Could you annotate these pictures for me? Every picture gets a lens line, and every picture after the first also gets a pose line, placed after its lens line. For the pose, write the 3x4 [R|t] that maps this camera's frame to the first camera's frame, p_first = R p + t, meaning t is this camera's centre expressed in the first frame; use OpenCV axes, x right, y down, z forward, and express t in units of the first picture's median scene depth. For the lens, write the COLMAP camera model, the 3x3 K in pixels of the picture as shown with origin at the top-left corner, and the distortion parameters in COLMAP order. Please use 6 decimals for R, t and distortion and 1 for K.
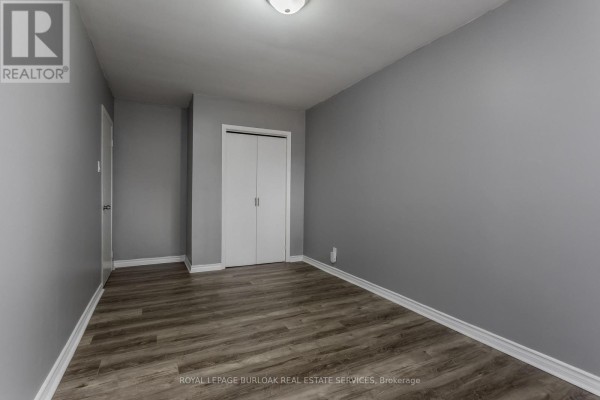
lens RADIAL K [[311.1, 0, 297.2], [0, 311.1, 197.8], [0, 0, 1]] dist [0.001646, 0.000569]
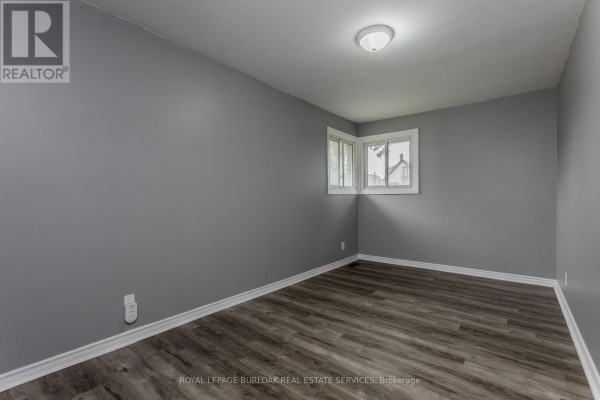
lens RADIAL K [[269.7, 0, 294.5], [0, 269.7, 200.2], [0, 0, 1]] dist [0.001151, 0.000474]
pose [[-0.424462, -0.009666, 0.905394, -0.738243], [0.007581, 0.999870, 0.014228, -0.046089], [-0.905414, 0.012903, -0.424333, 1.446176]]
